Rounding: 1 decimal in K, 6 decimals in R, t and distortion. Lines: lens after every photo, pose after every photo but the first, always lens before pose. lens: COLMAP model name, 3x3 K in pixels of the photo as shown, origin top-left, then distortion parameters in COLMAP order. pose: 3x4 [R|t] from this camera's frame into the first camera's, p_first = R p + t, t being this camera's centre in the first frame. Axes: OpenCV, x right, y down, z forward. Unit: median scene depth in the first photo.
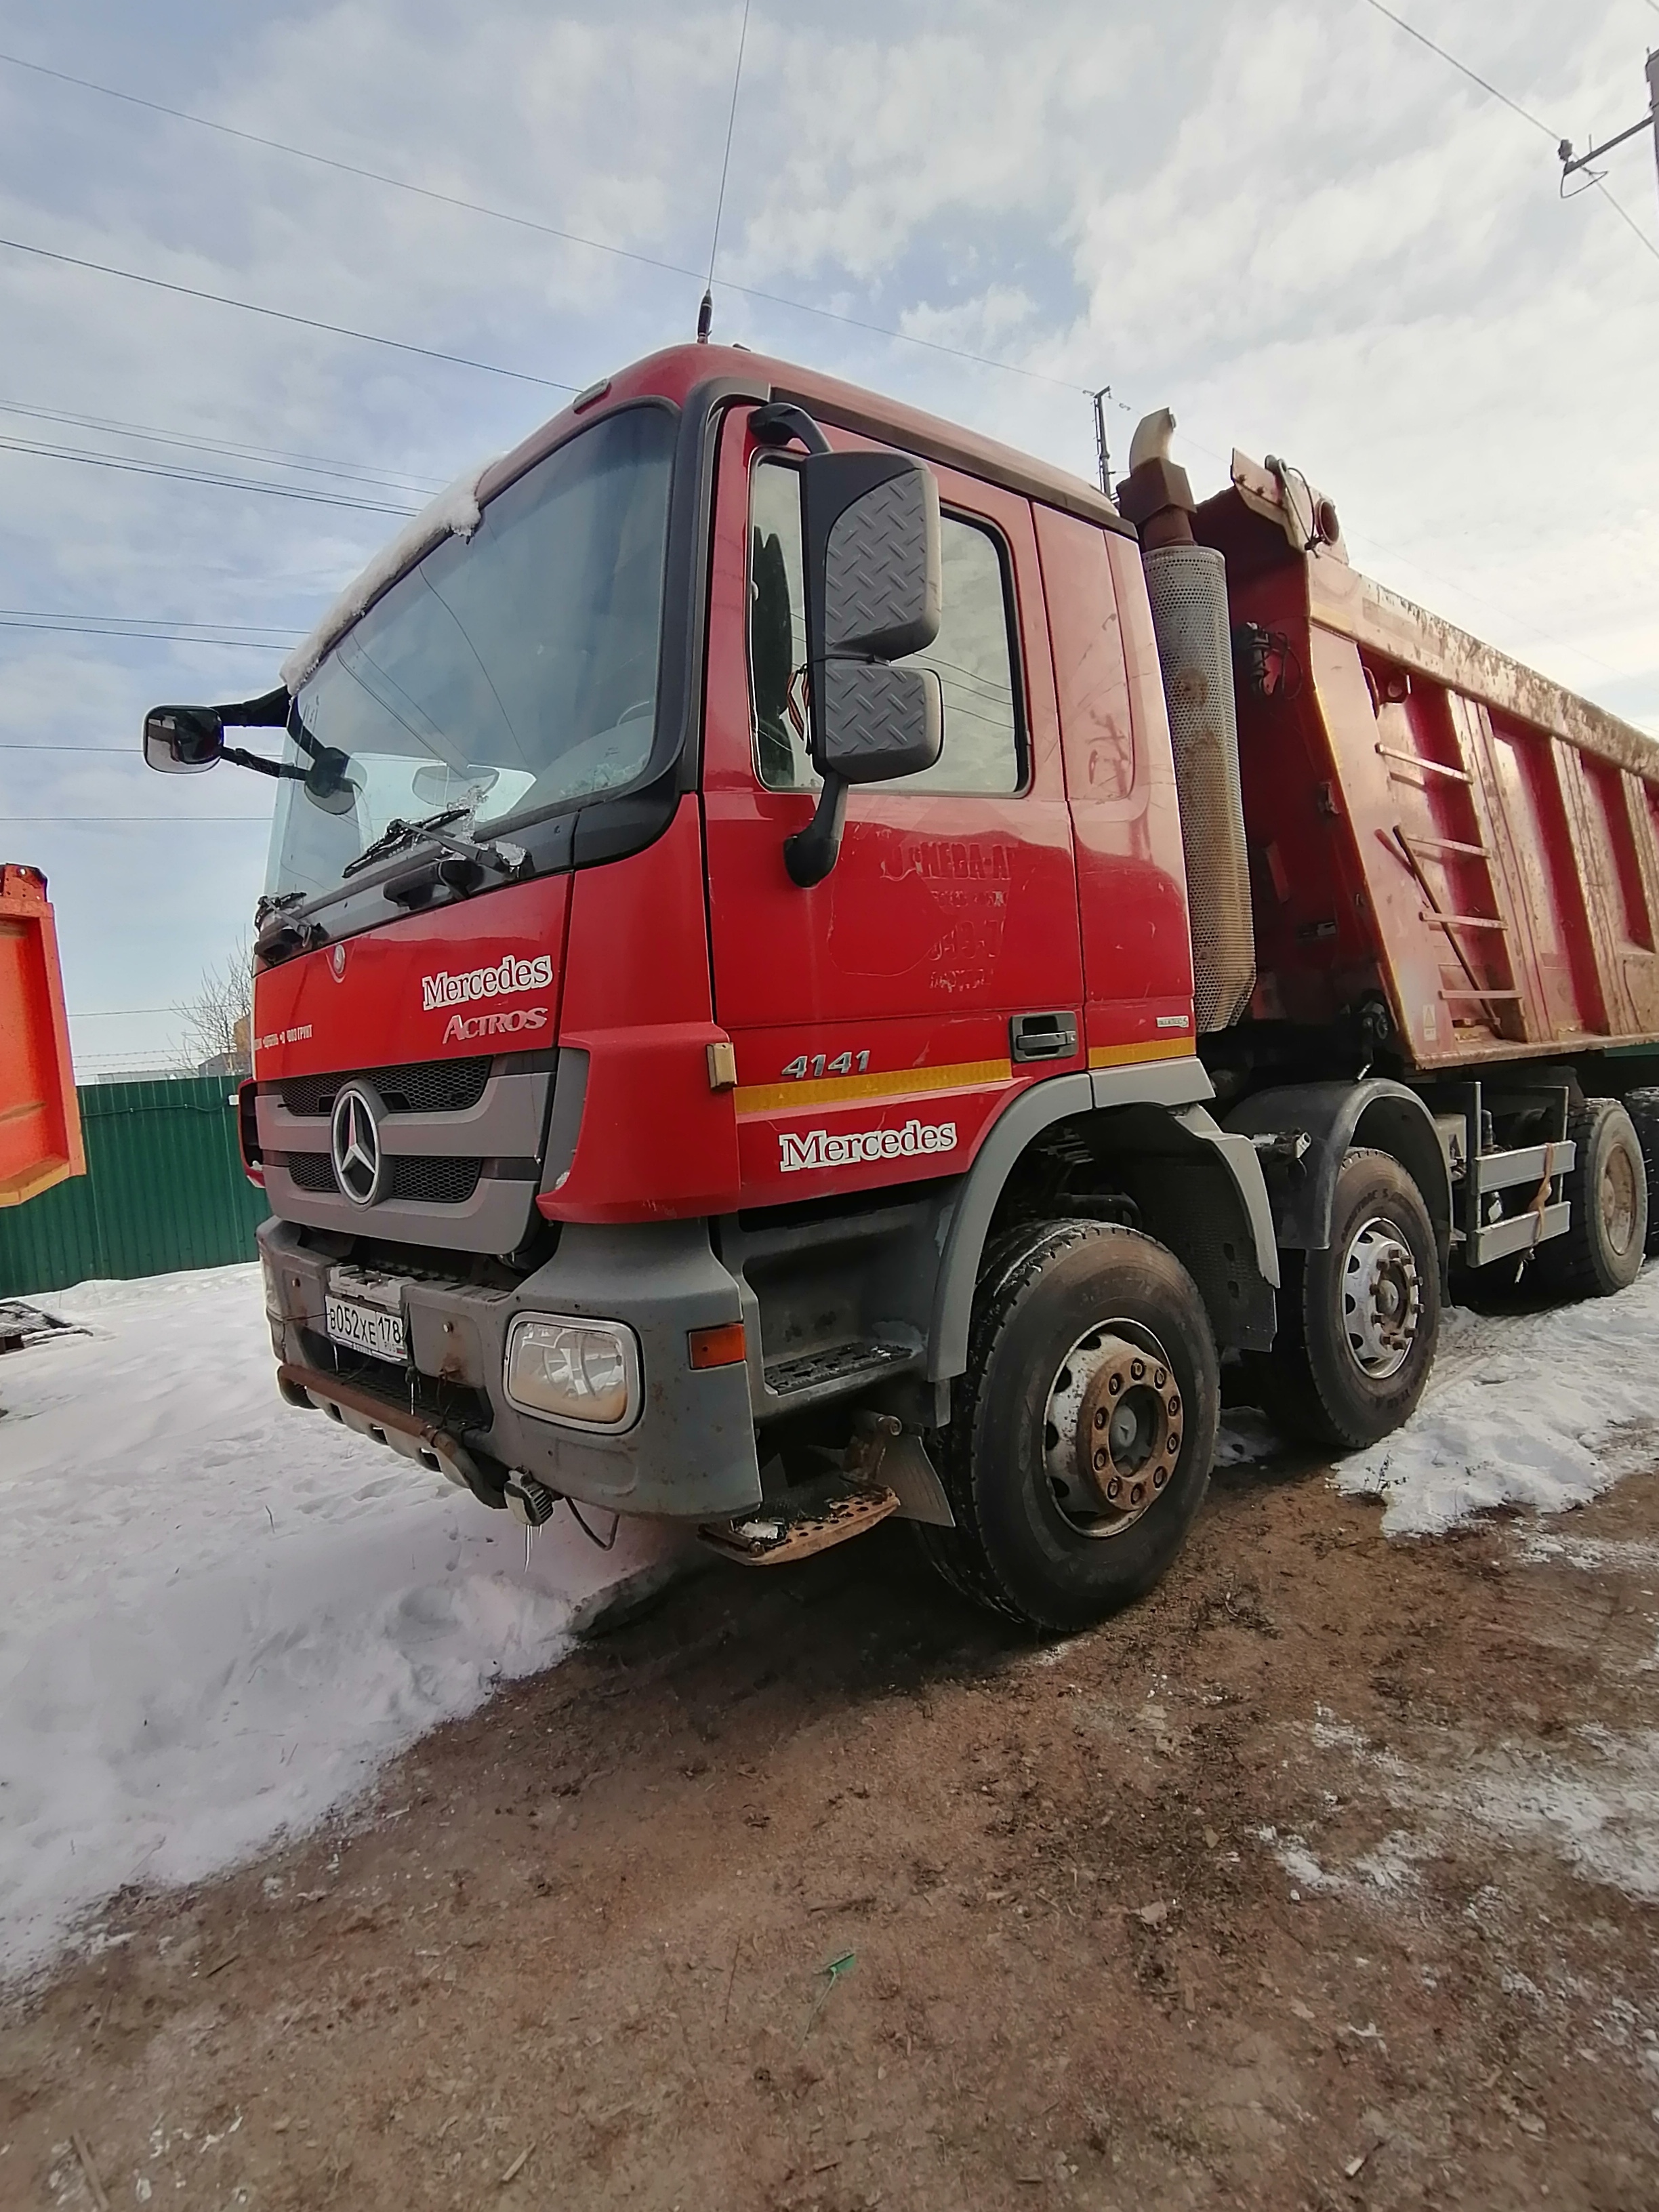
lens RADIAL K [[1231.8, 0, 829.5], [0, 1231.8, 1106.0], [0, 0, 1]] dist [0.000914, -0.026103]
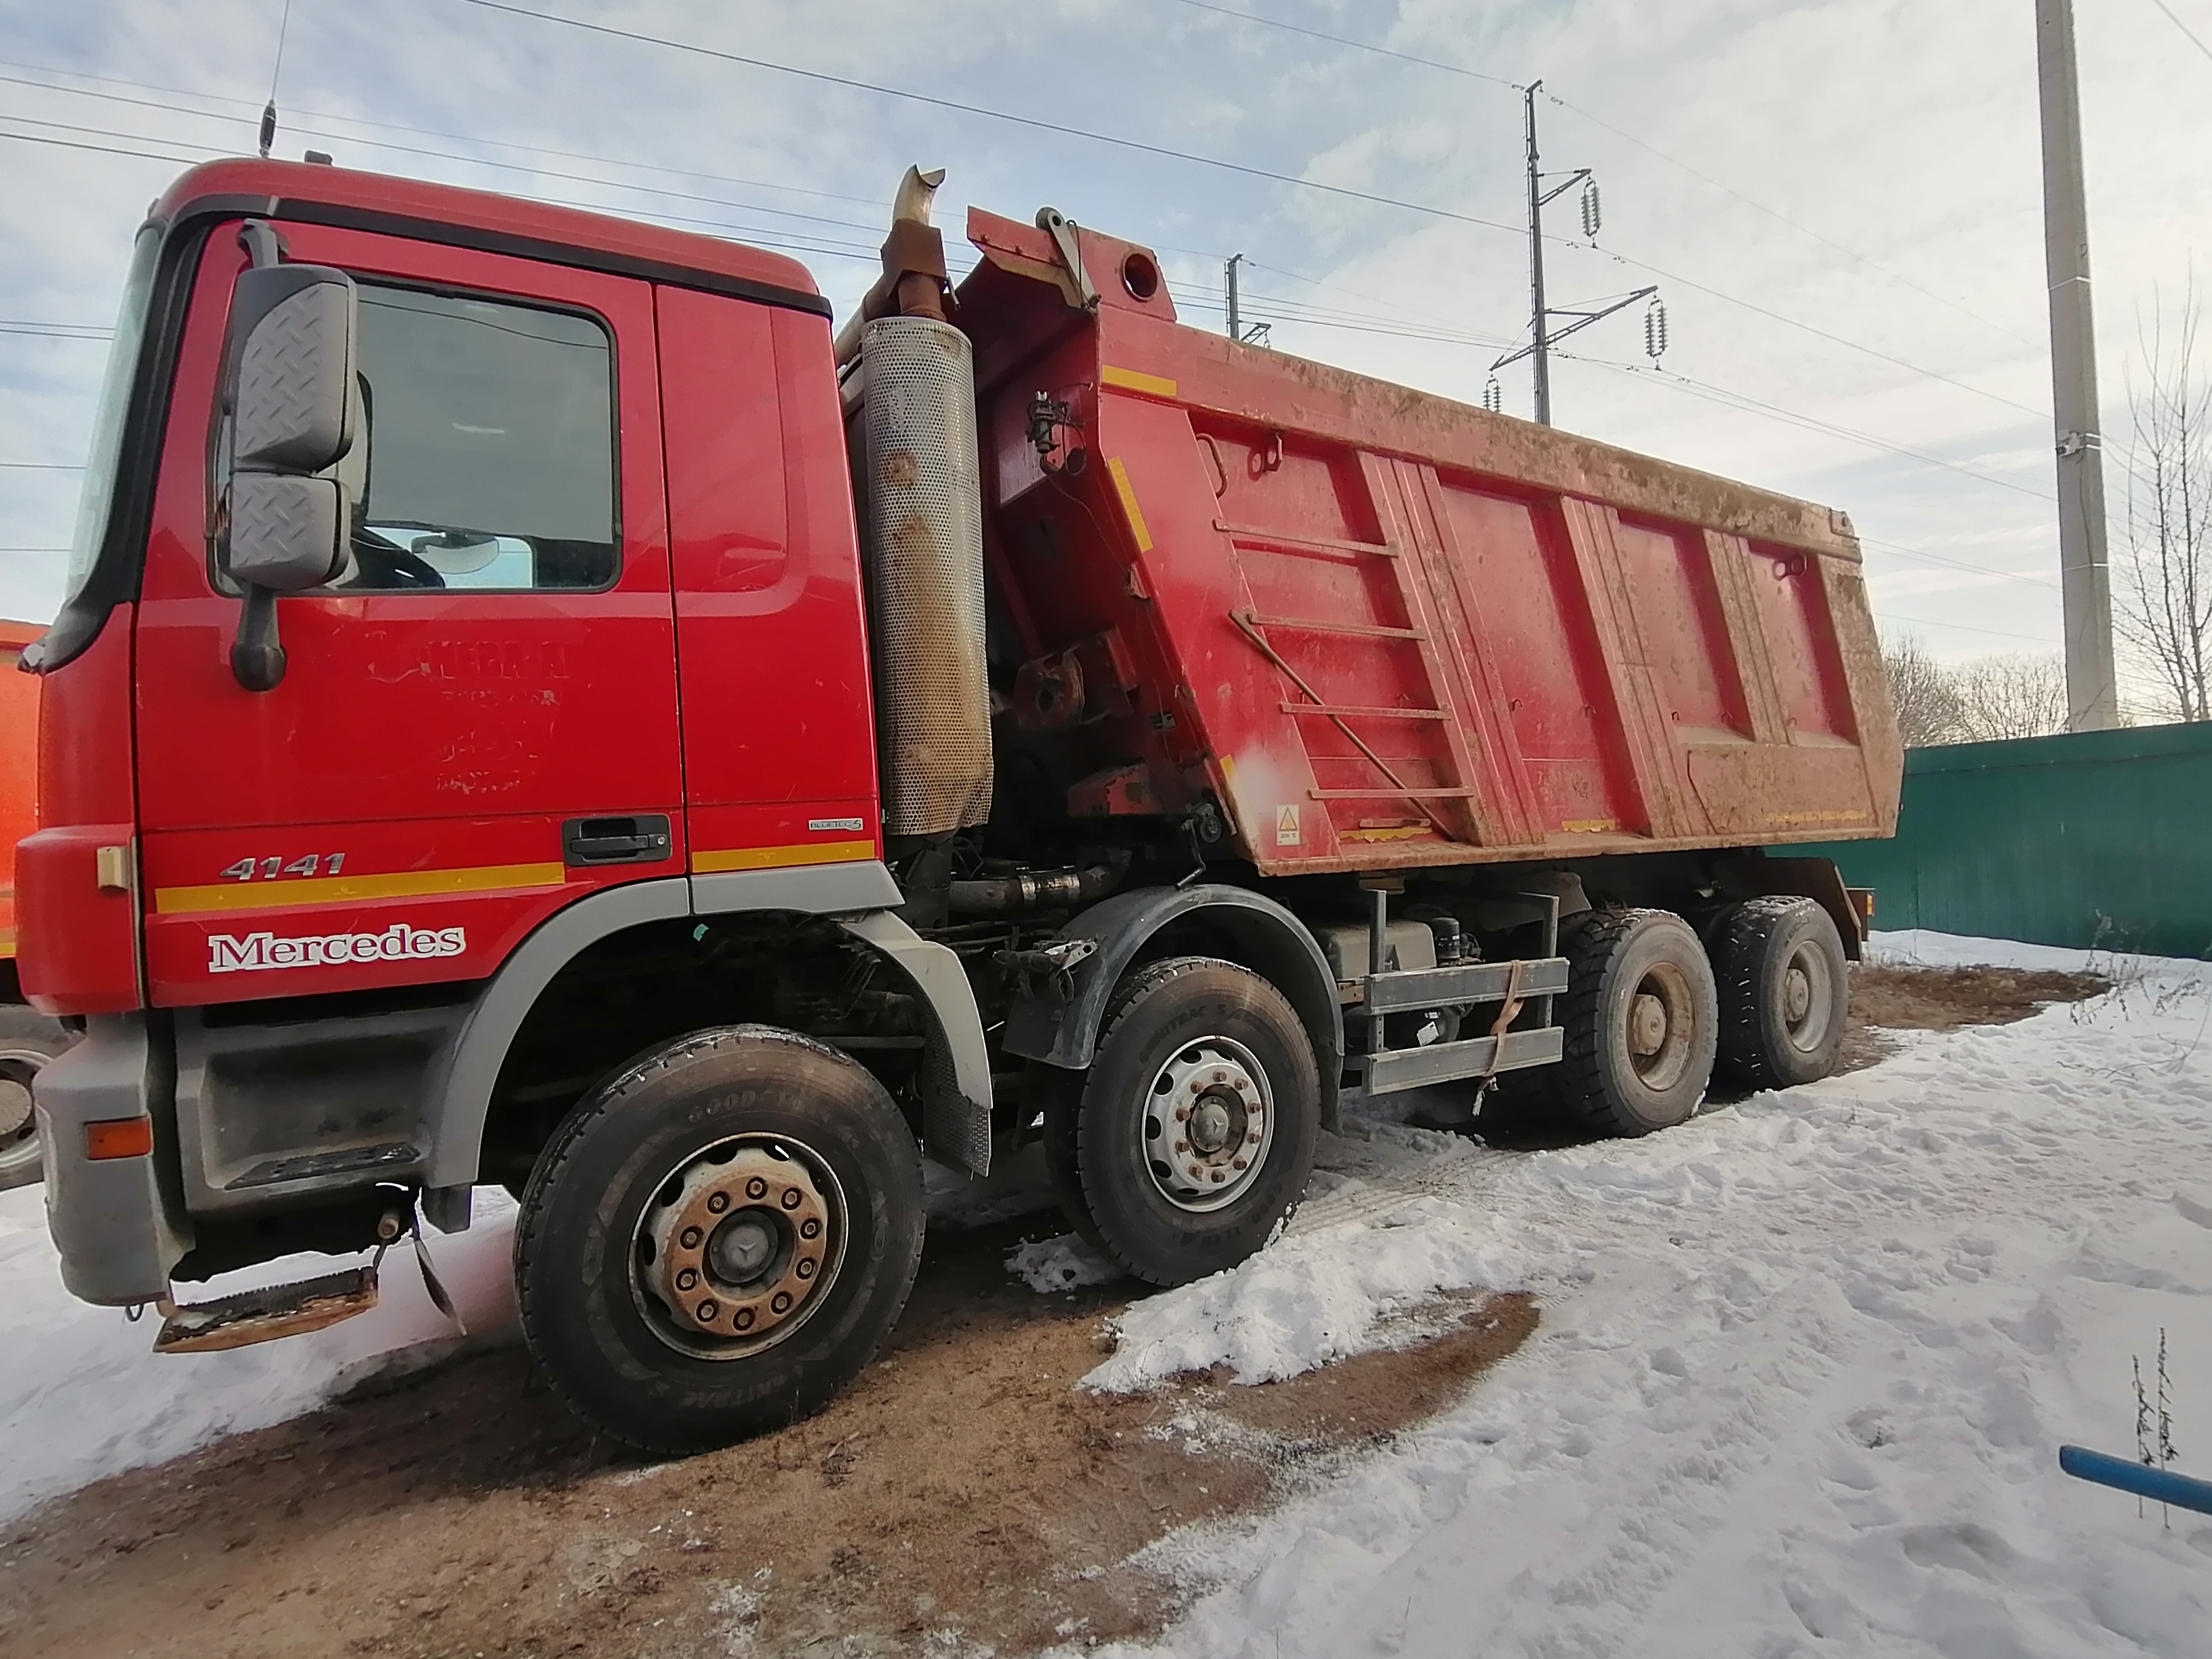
lens RADIAL K [[1291.0, 0, 1107.3], [0, 1291.0, 848.1], [0, 0, 1]] dist [0.014713, -0.030765]
pose [[0.985863, 0.038600, -0.163048, 0.663450], [-0.038655, 0.999249, 0.002837, -0.062286], [0.163035, 0.003505, 0.986614, 0.052115]]
